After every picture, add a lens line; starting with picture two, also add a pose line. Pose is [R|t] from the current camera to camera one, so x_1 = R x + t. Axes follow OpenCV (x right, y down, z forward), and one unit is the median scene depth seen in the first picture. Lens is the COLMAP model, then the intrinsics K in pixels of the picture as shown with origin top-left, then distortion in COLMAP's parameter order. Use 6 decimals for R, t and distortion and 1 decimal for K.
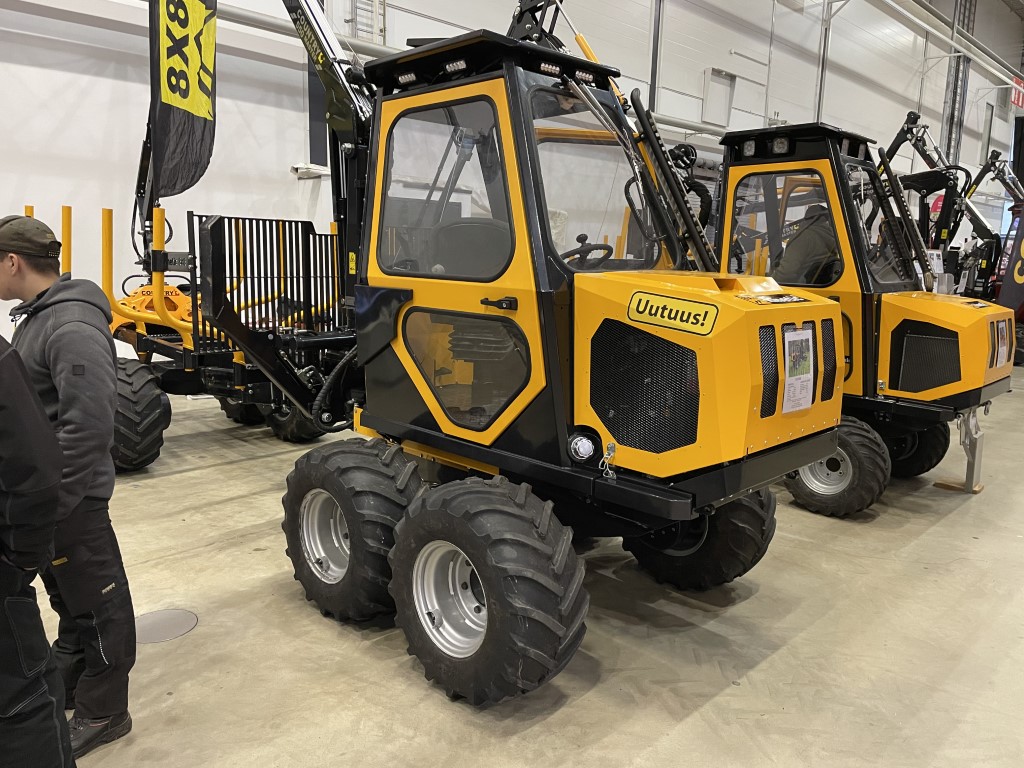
lens RADIAL K [[773.3, 0, 514.9], [0, 773.3, 384.7], [0, 0, 1]] dist [0.072562, -0.091291]
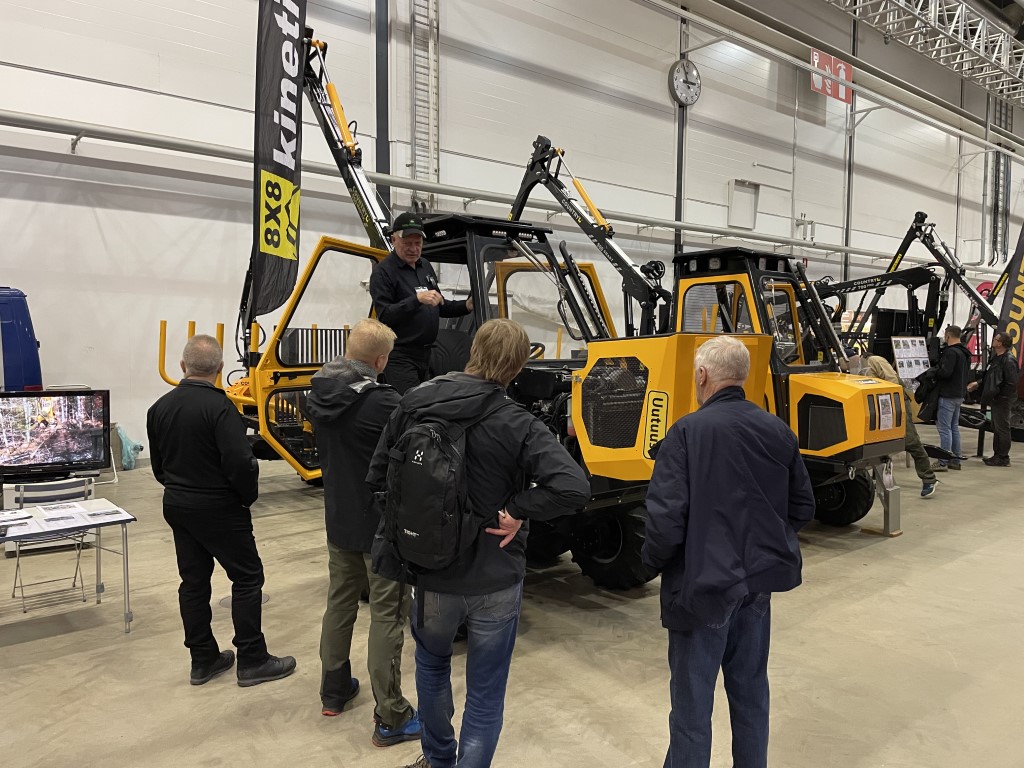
lens RADIAL K [[773.3, 0, 516.0], [0, 773.3, 383.3], [0, 0, 1]] dist [0.072562, -0.091291]
pose [[0.994798, -0.014360, -0.100846, 0.165790], [0.002456, 0.993107, -0.117185, 0.053865], [0.101834, 0.116328, 0.987977, -0.357151]]
